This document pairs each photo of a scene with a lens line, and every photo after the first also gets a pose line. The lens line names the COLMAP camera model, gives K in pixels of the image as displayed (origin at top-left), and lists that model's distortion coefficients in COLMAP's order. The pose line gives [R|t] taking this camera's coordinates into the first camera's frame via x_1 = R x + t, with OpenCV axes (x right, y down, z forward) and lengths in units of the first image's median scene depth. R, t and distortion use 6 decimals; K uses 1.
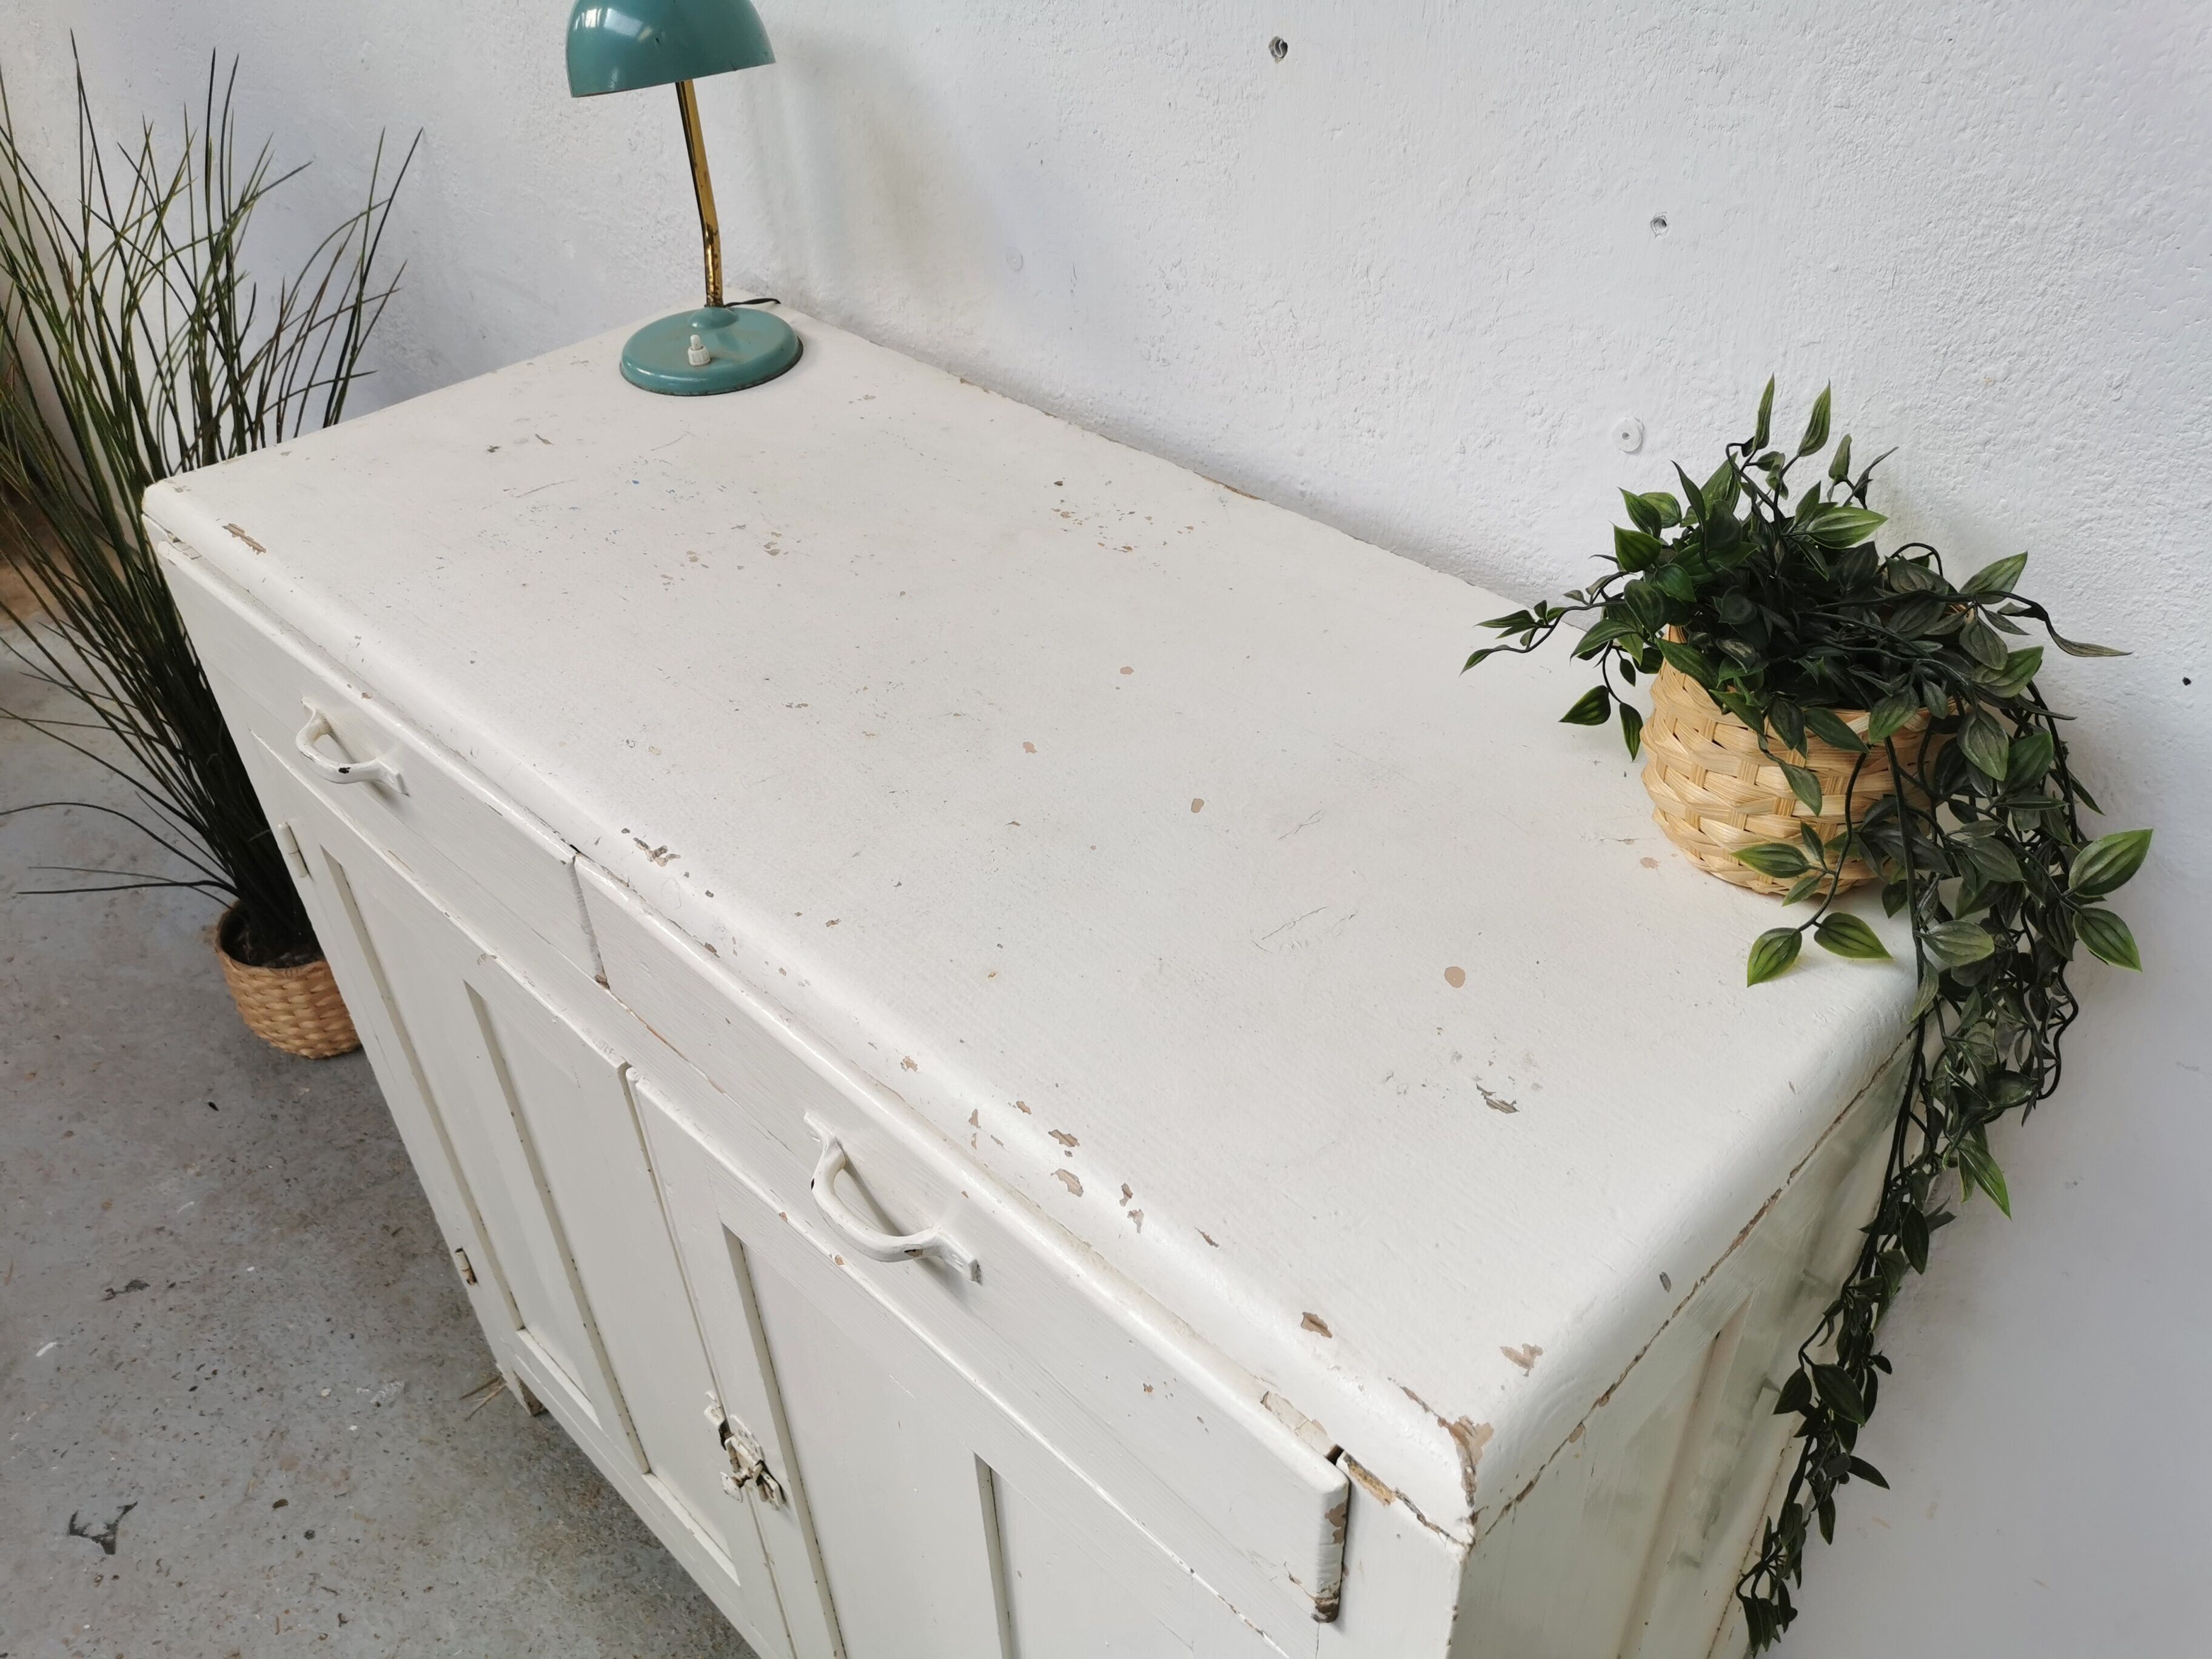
lens RADIAL K [[1719.9, 0, 1101.1], [0, 1719.9, 829.4], [0, 0, 1]] dist [0.041493, -0.039928]
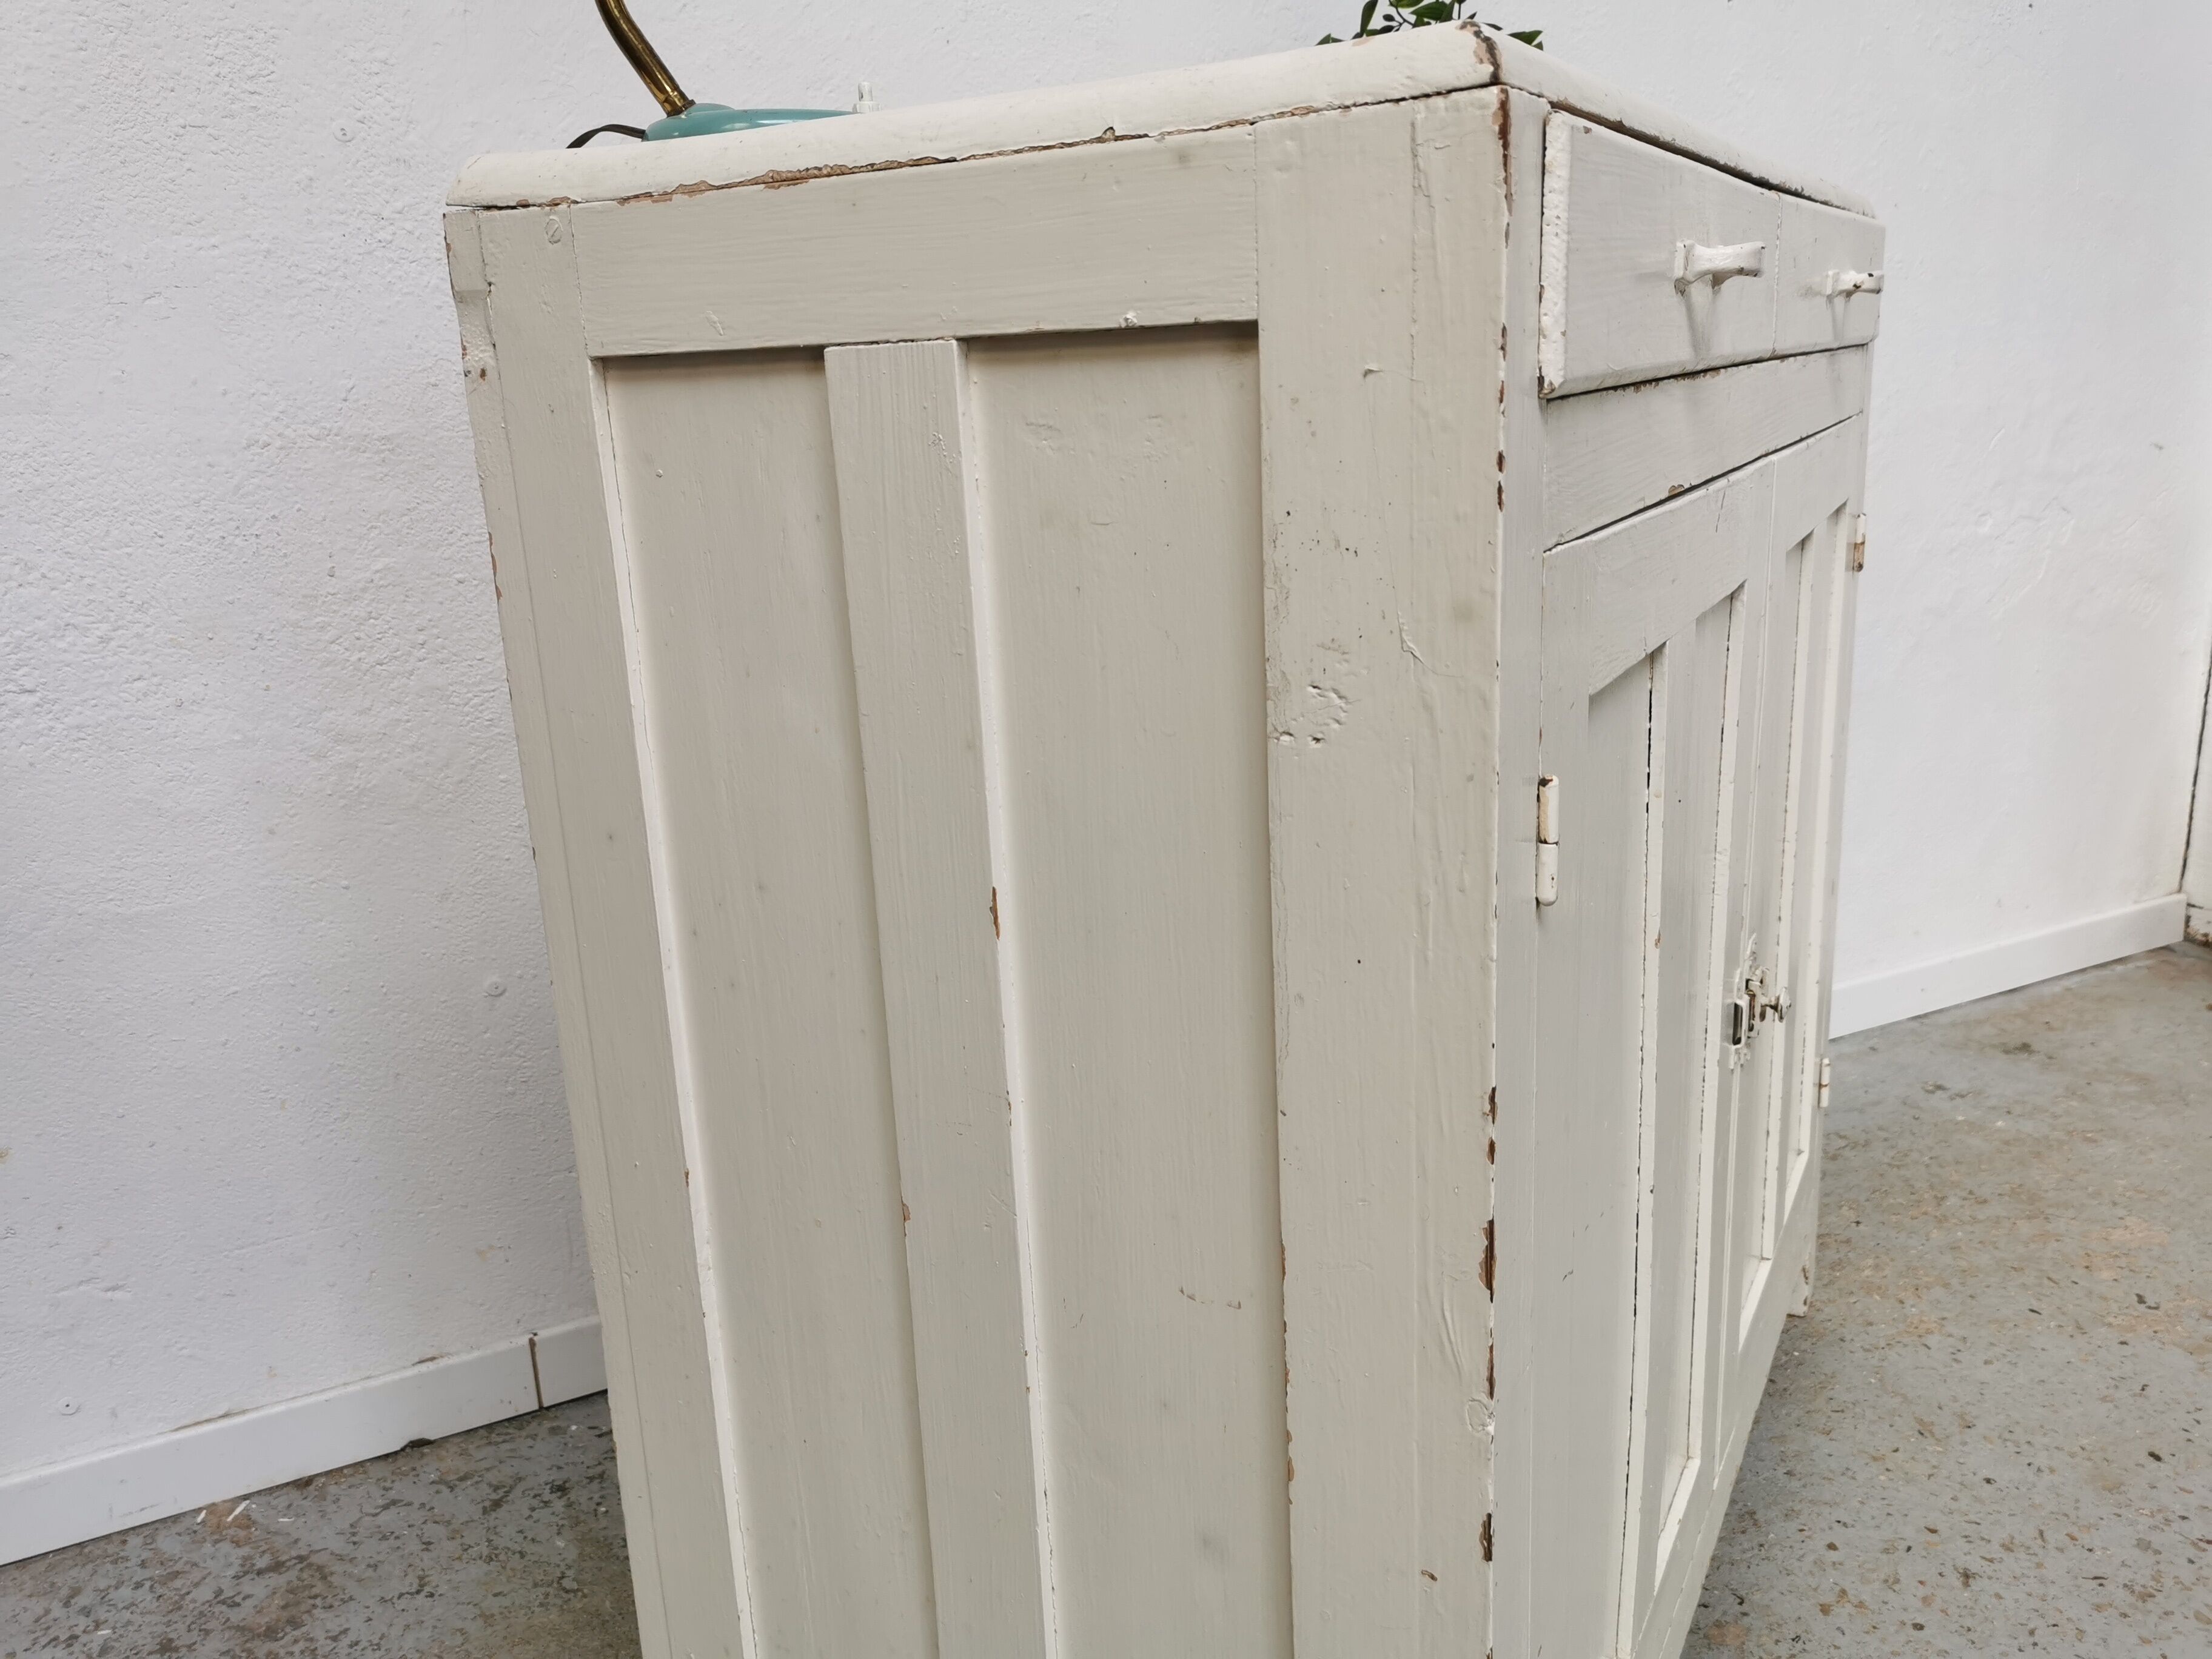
lens RADIAL K [[1719.9, 0, 1104.8], [0, 1719.9, 826.1], [0, 0, 1]] dist [0.041493, -0.039928]
pose [[0.338642, -0.232474, 0.911744, -1.470204], [0.606540, 0.794731, -0.022645, 0.221031], [-0.719327, 0.560677, 0.410134, 0.751651]]
